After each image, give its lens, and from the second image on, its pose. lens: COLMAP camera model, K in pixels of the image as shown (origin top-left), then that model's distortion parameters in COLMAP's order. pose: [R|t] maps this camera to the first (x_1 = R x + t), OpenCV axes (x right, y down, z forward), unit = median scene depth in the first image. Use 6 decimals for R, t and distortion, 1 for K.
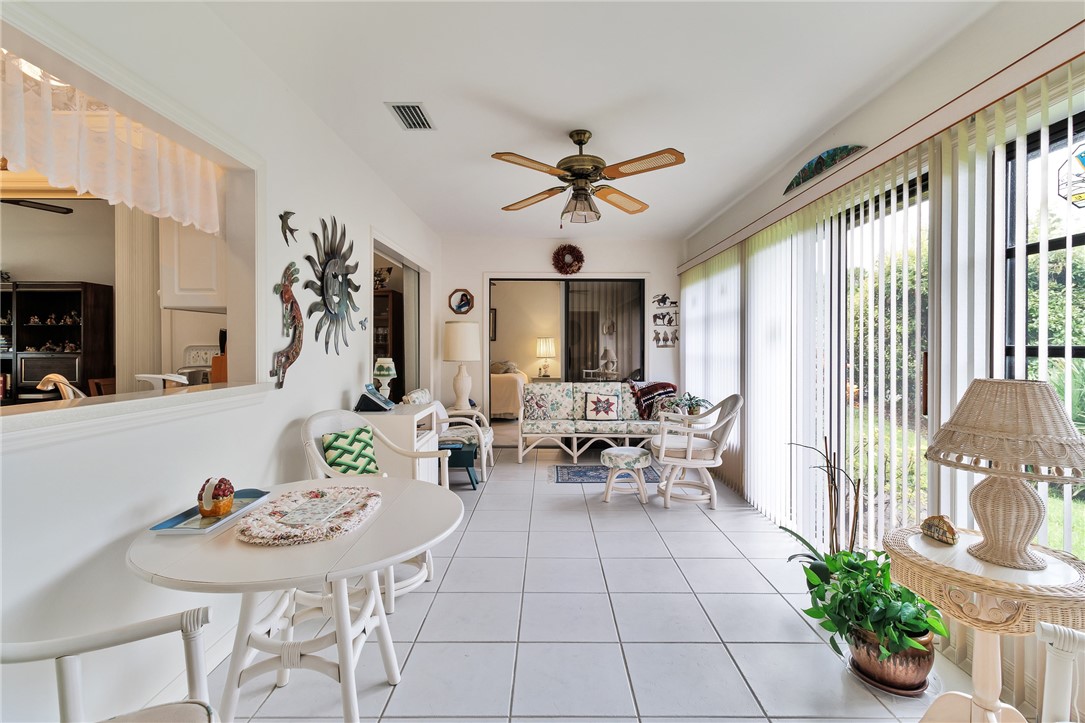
lens RADIAL K [[509.8, 0, 547.3], [0, 509.8, 352.6], [0, 0, 1]] dist [0.004660, 0.000364]
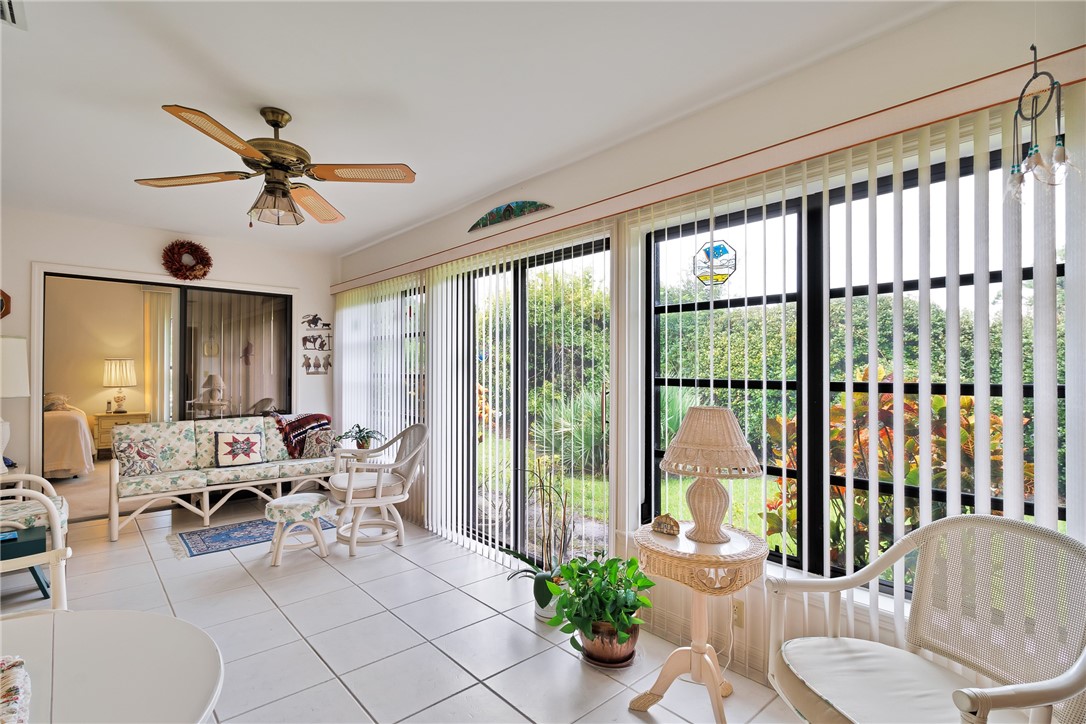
lens RADIAL K [[522.0, 0, 543.6], [0, 522.0, 369.2], [0, 0, 1]] dist [0.002024, 0.000313]
pose [[0.744260, 0.002129, 0.667887, -0.093767], [0.005414, 0.999943, -0.009220, -0.009733], [-0.667868, 0.010478, 0.744206, 0.063255]]
